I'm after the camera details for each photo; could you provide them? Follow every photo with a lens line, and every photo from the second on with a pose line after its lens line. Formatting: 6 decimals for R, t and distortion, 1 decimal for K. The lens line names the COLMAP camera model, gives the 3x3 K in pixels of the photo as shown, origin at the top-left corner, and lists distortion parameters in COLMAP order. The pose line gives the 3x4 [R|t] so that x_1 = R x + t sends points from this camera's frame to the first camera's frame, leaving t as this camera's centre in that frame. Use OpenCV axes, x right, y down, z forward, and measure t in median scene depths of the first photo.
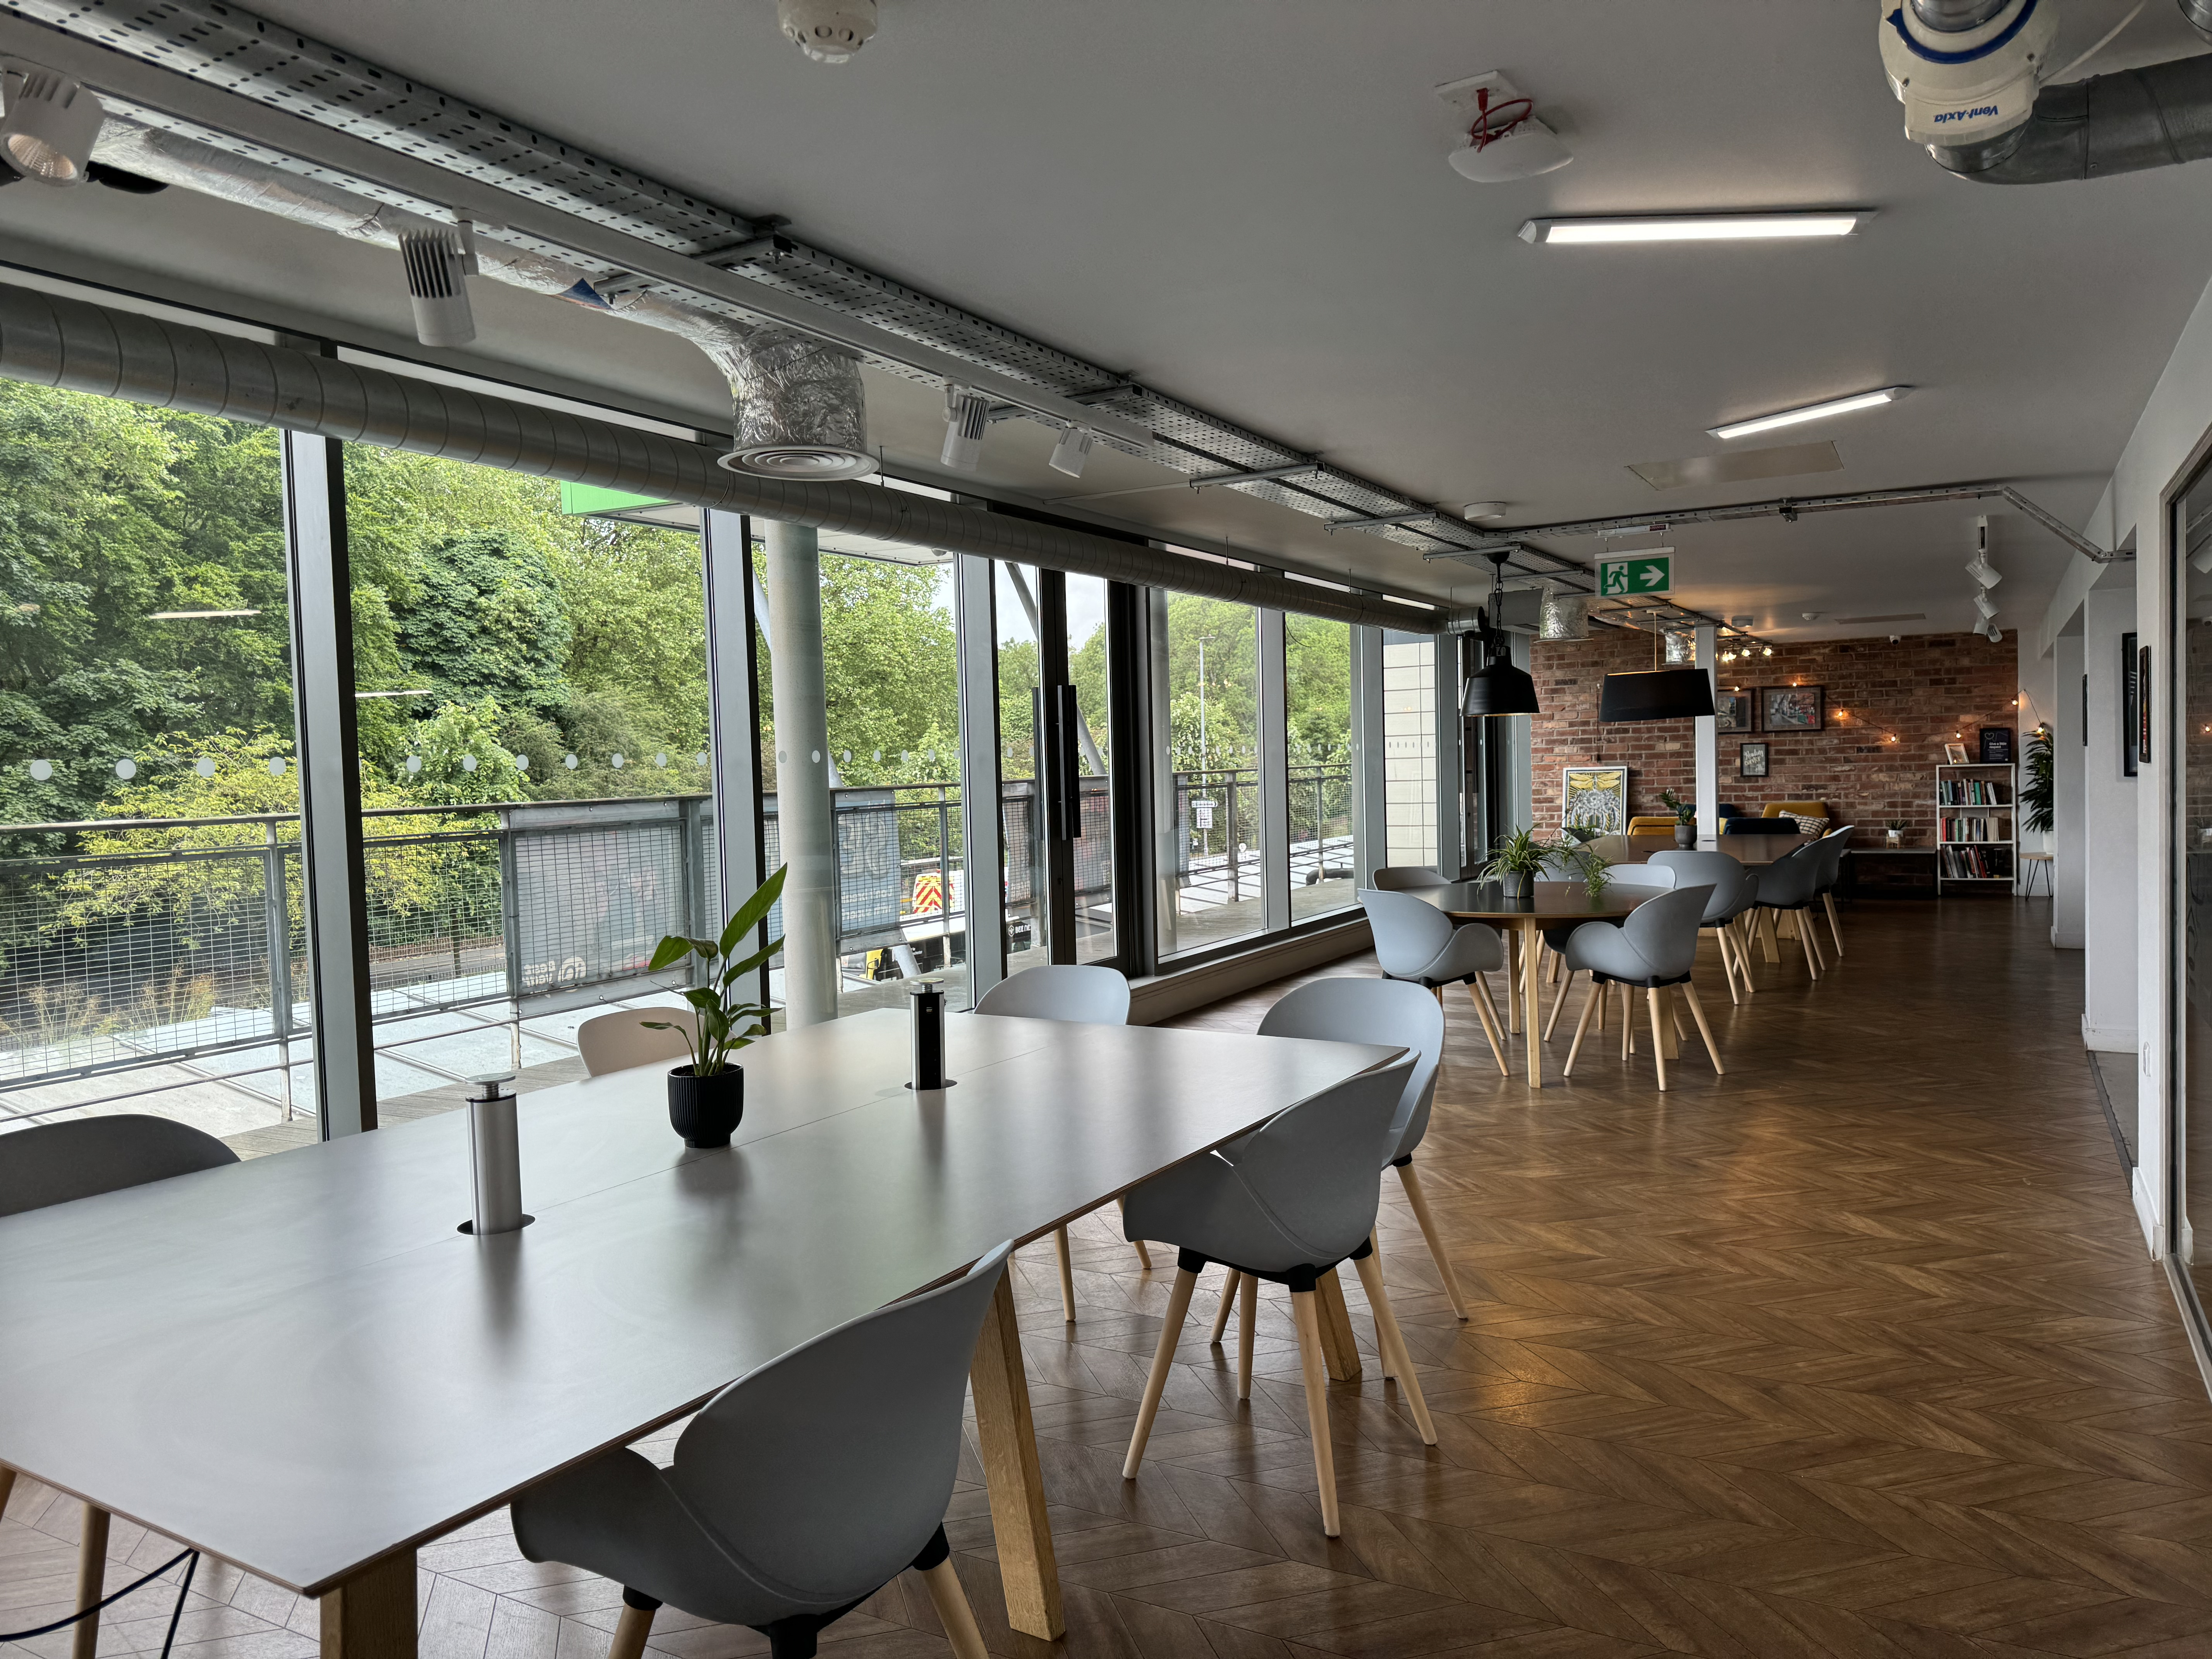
lens RADIAL K [[1542.7, 0, 1095.7], [0, 1542.7, 809.9], [0, 0, 1]] dist [0.047886, -0.048824]
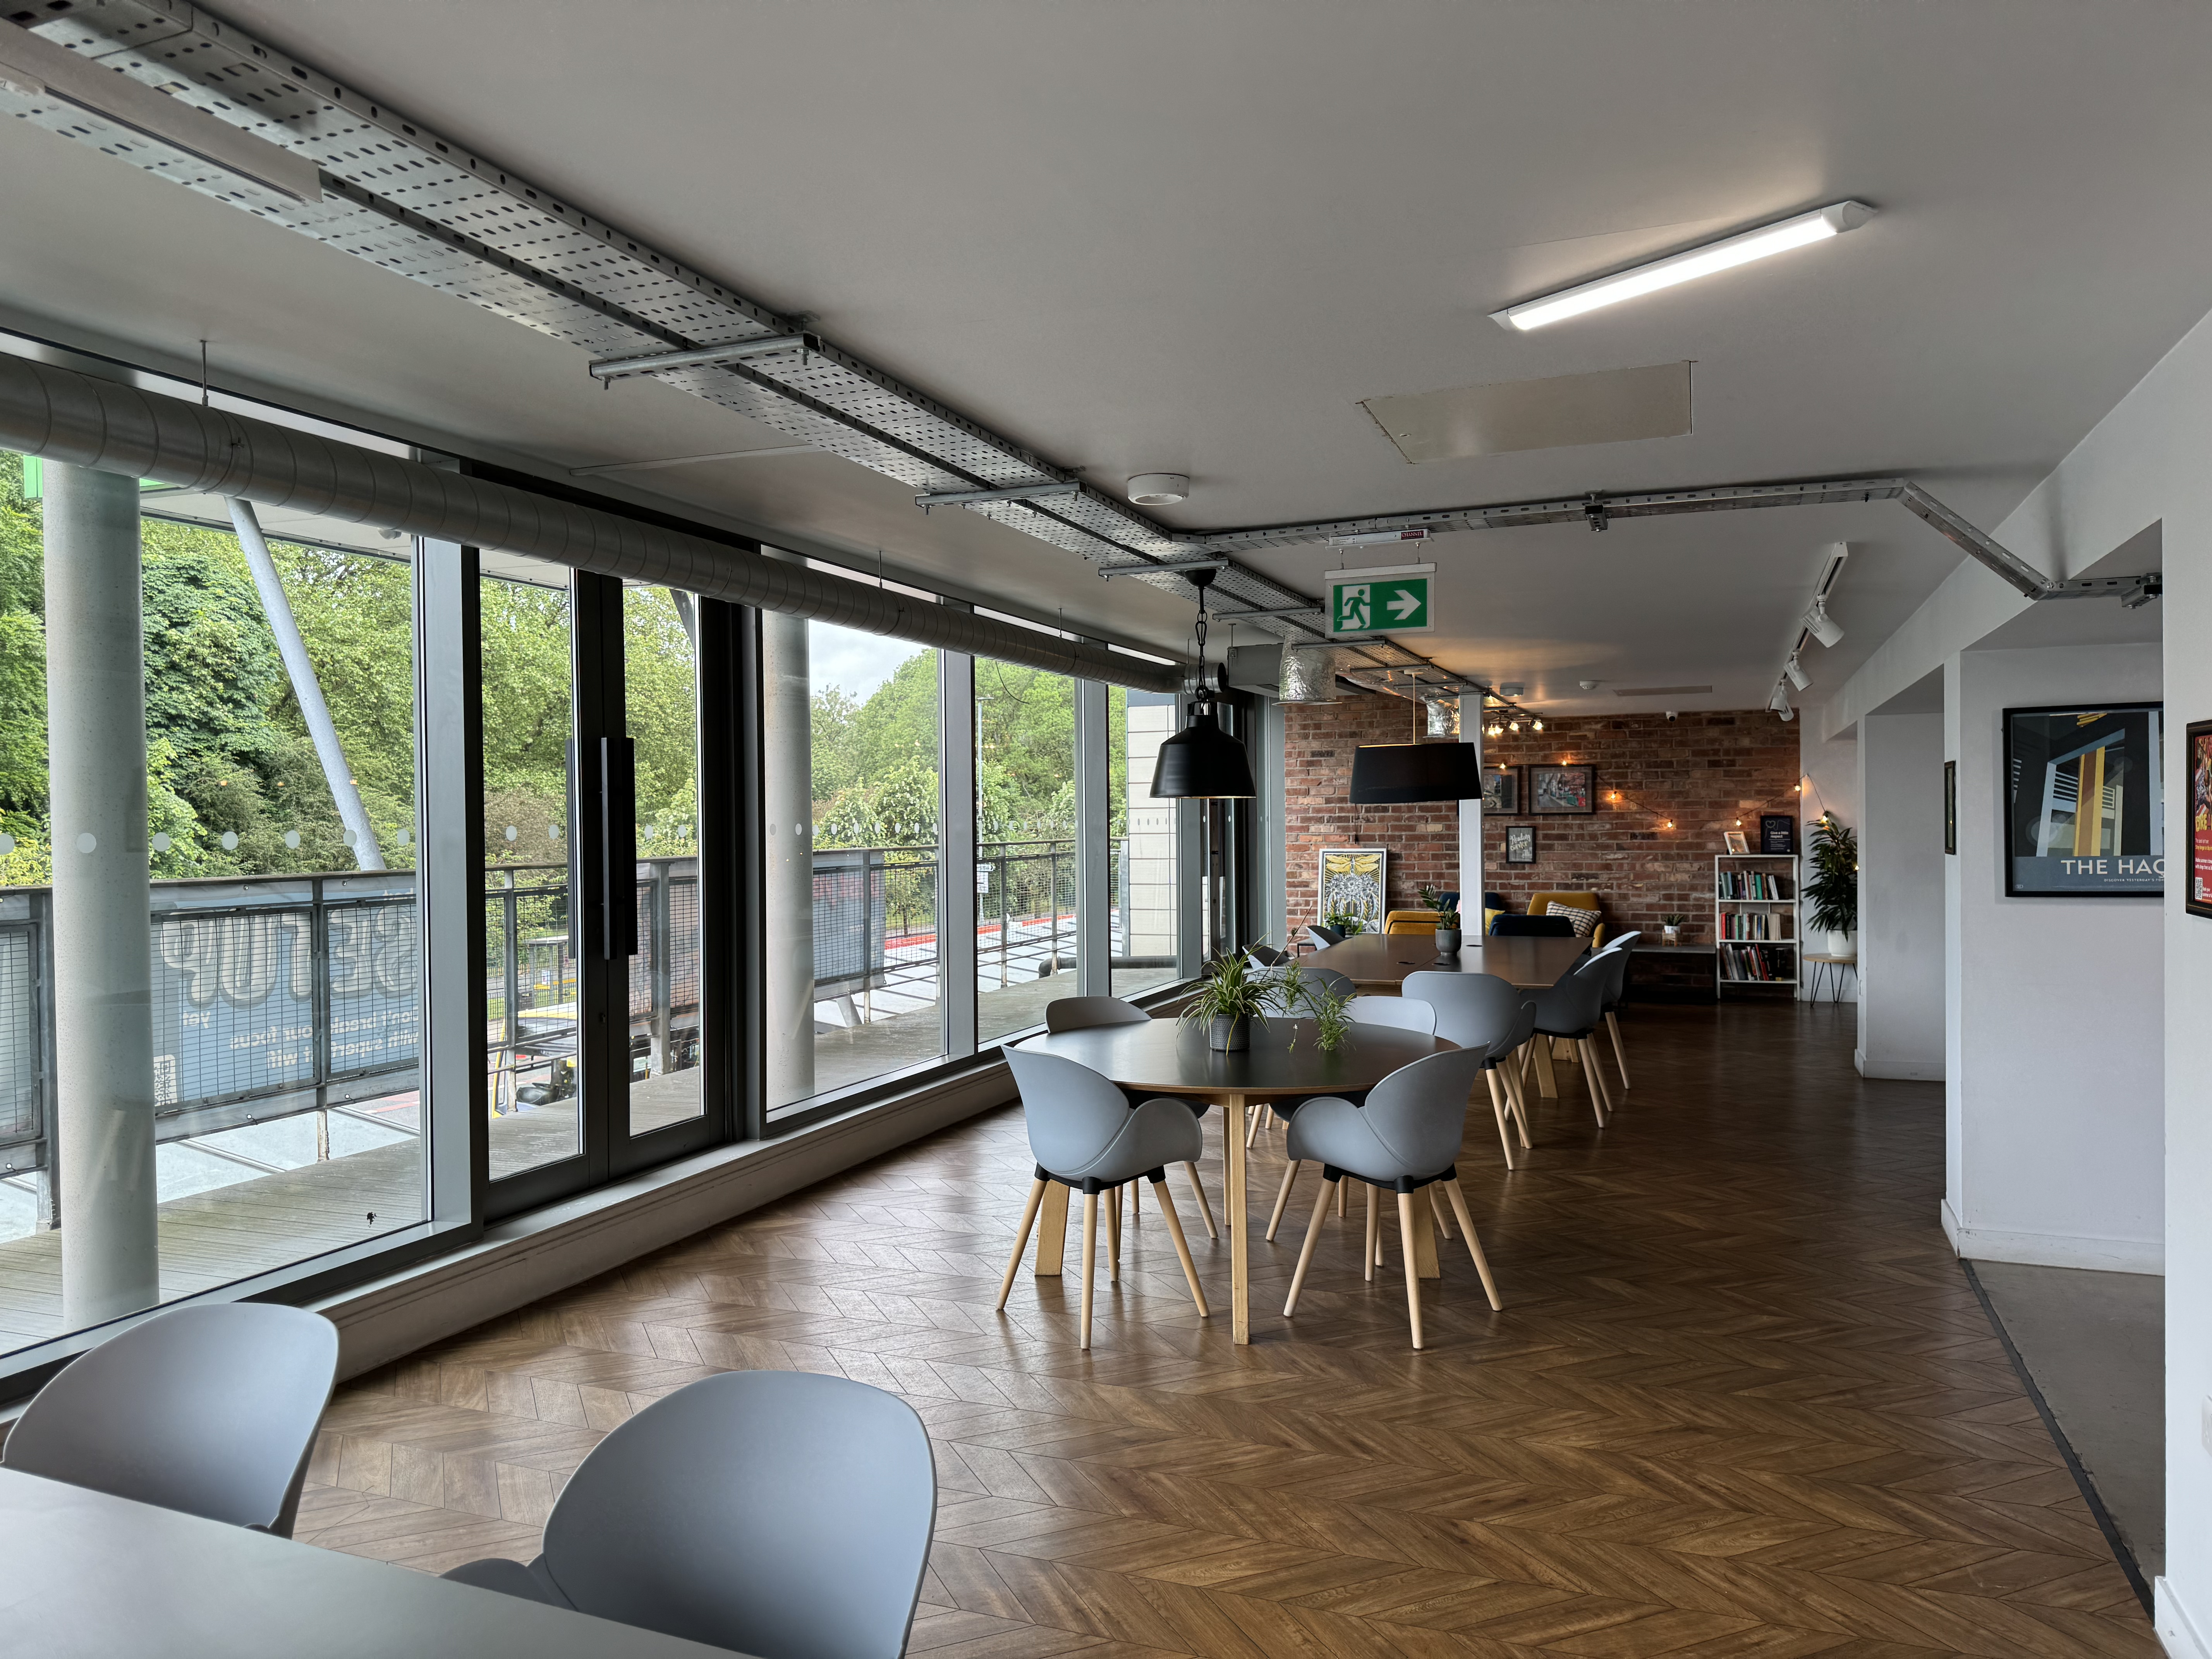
lens RADIAL K [[1487.7, 0, 1109.3], [0, 1487.7, 818.3], [0, 0, 1]] dist [0.142247, -0.173245]
pose [[0.990042, 0.018201, 0.139594, 0.067906], [-0.013472, 0.999305, -0.034751, -0.014952], [-0.140130, 0.032525, 0.989599, 0.178370]]
